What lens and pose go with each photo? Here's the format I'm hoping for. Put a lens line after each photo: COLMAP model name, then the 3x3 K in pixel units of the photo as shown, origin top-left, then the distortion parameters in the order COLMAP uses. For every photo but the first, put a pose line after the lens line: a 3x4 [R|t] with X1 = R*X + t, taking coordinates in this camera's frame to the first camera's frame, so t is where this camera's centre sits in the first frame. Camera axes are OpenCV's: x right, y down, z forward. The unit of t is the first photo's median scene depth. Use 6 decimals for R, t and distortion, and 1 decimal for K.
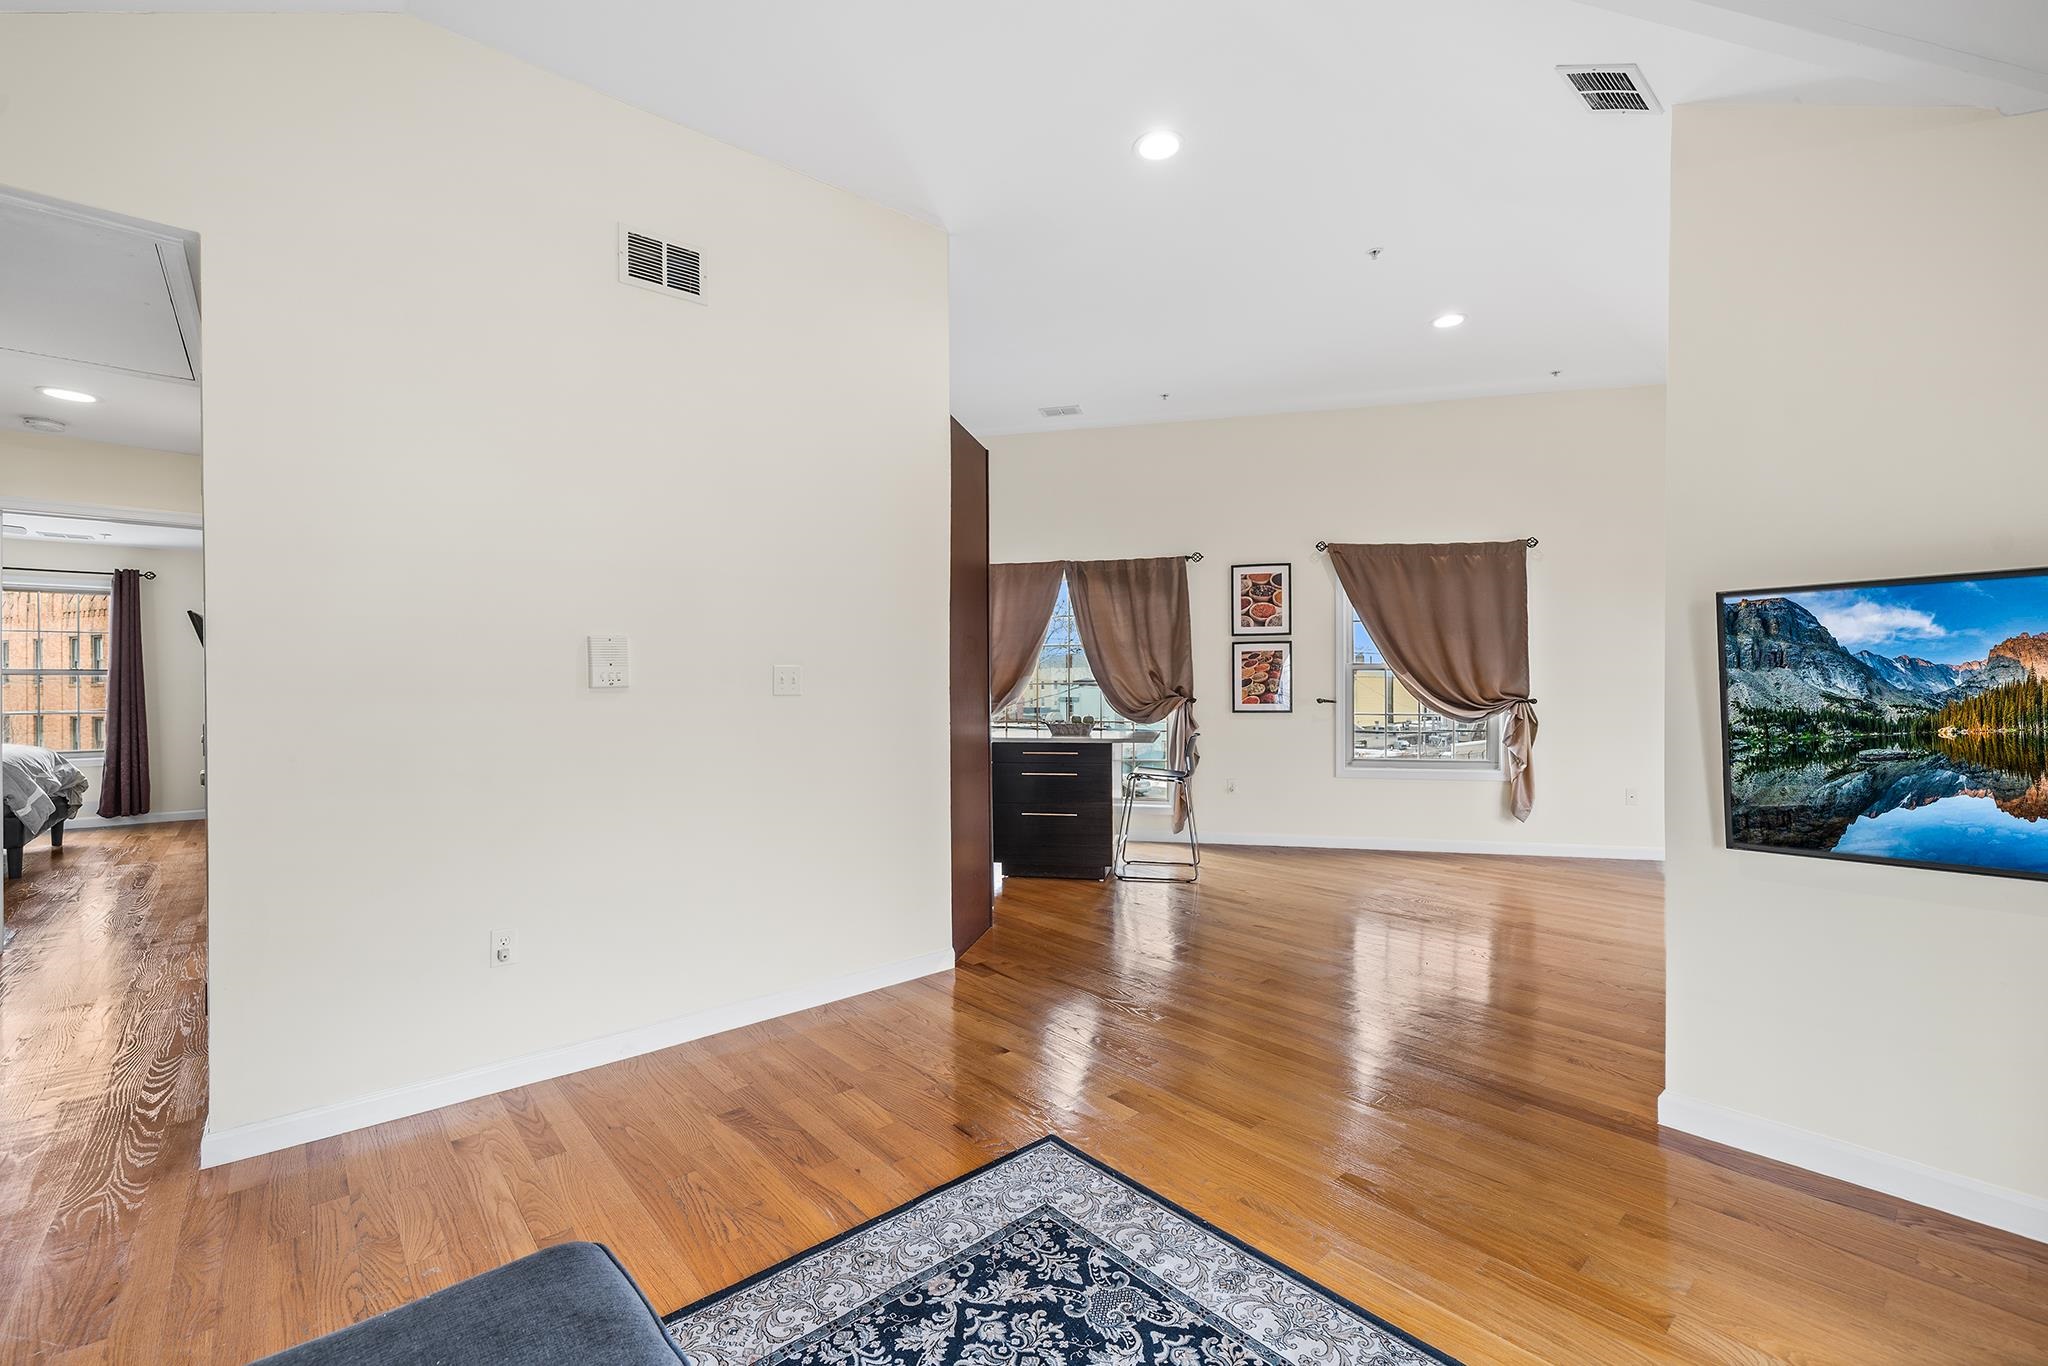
lens RADIAL K [[856.9, 0, 1012.0], [0, 856.9, 681.7], [0, 0, 1]] dist [-0.002126, -0.000115]
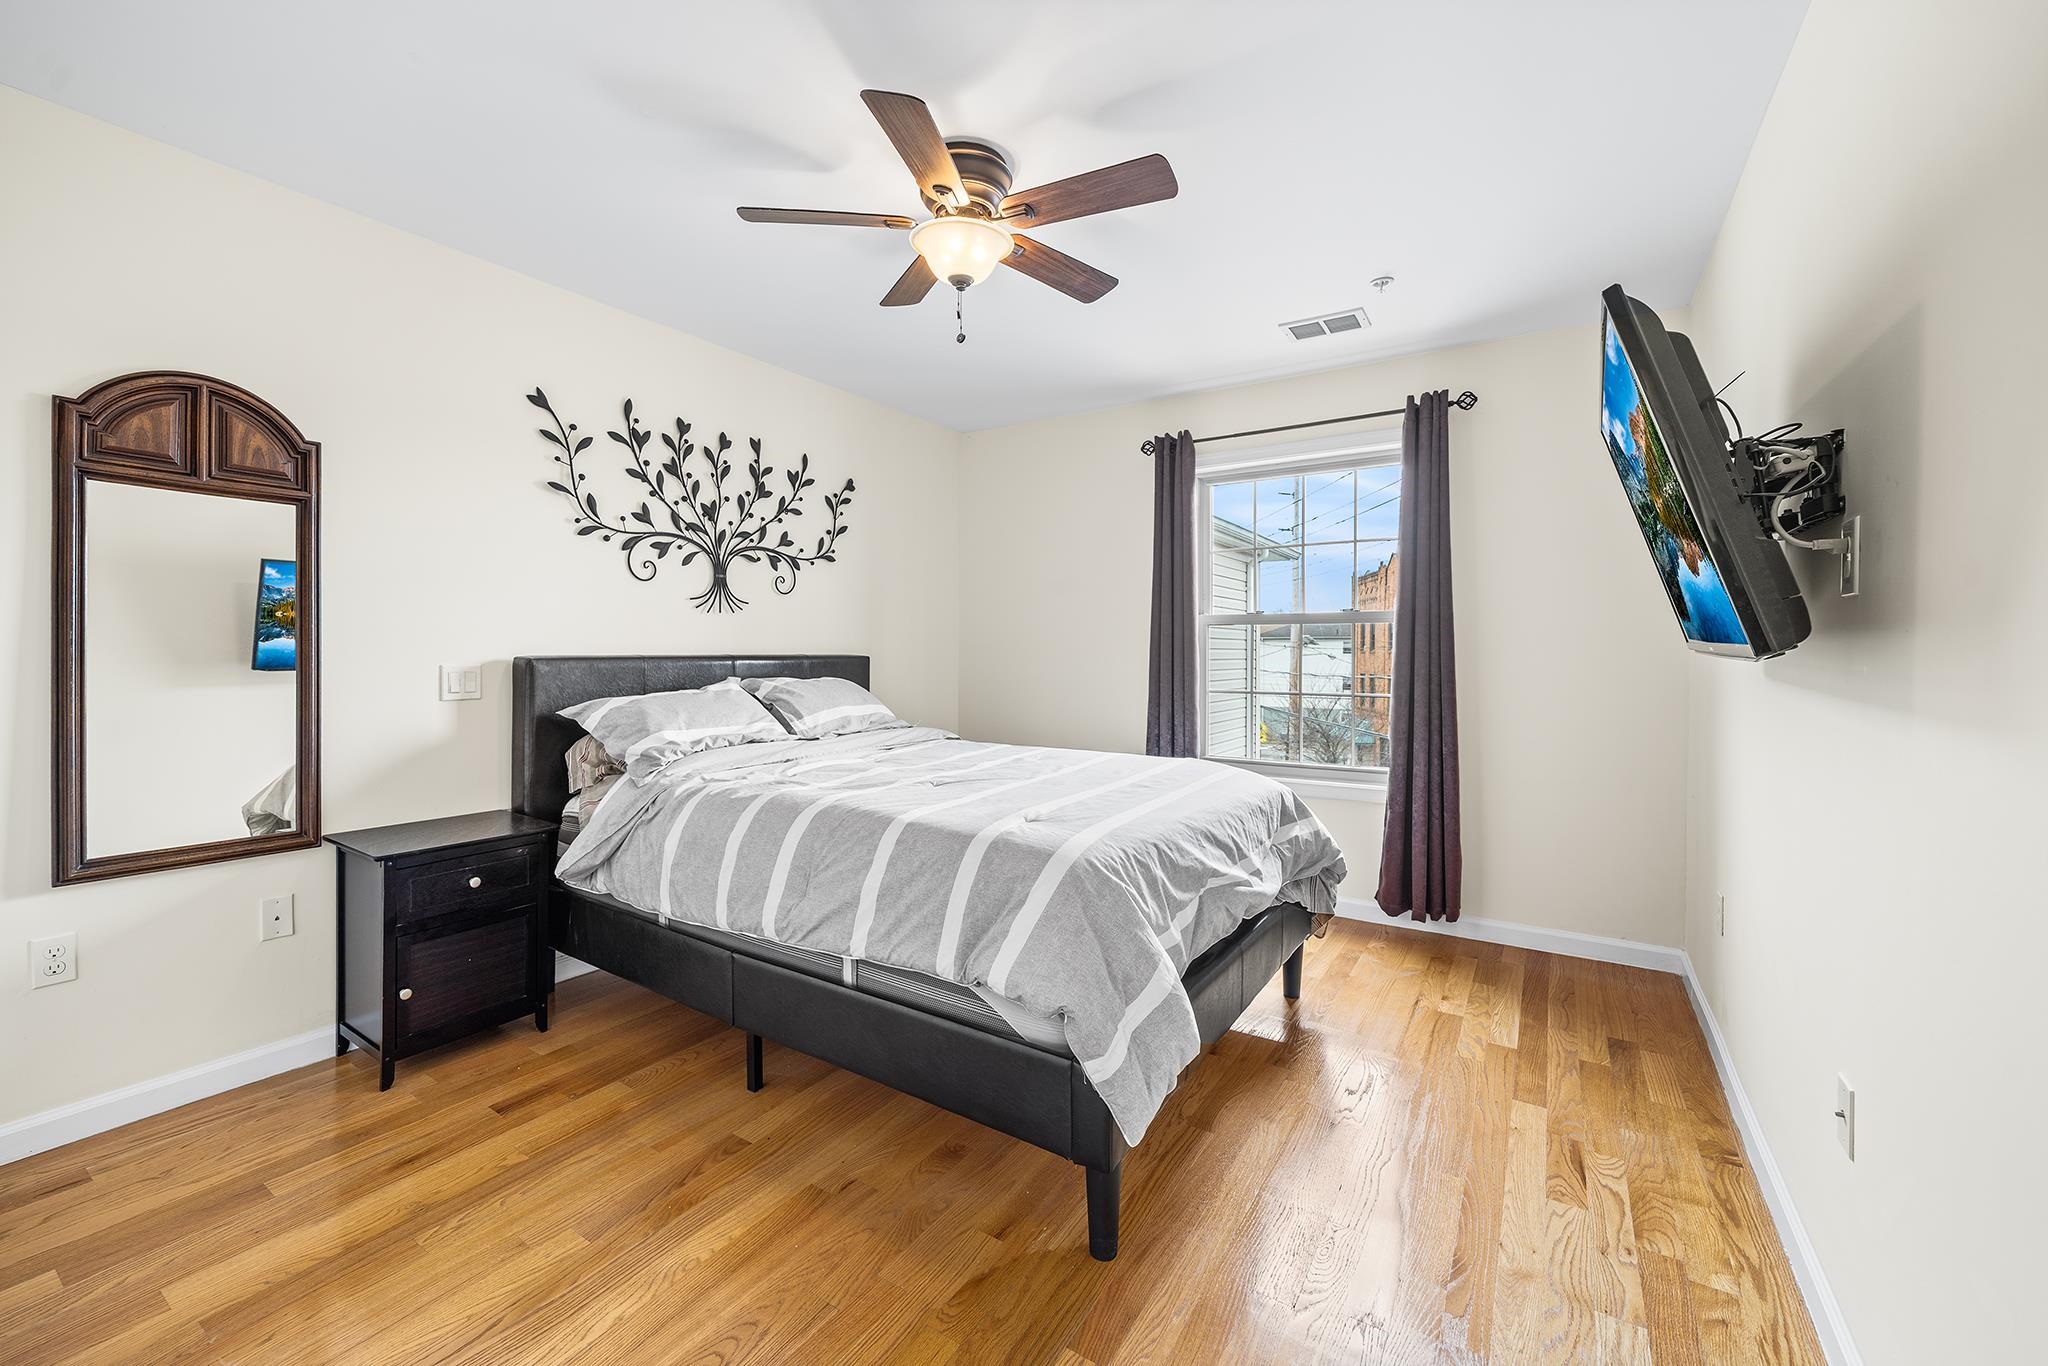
lens RADIAL K [[759.9, 0, 1024.0], [0, 759.9, 683.0], [0, 0, 1]] dist [0.000544, 0.000028]
pose [[0.277377, 0.011756, -0.960689, -0.737369], [-0.005331, 0.999929, 0.010697, 0.025217], [0.960746, 0.002154, 0.277420, 0.714144]]
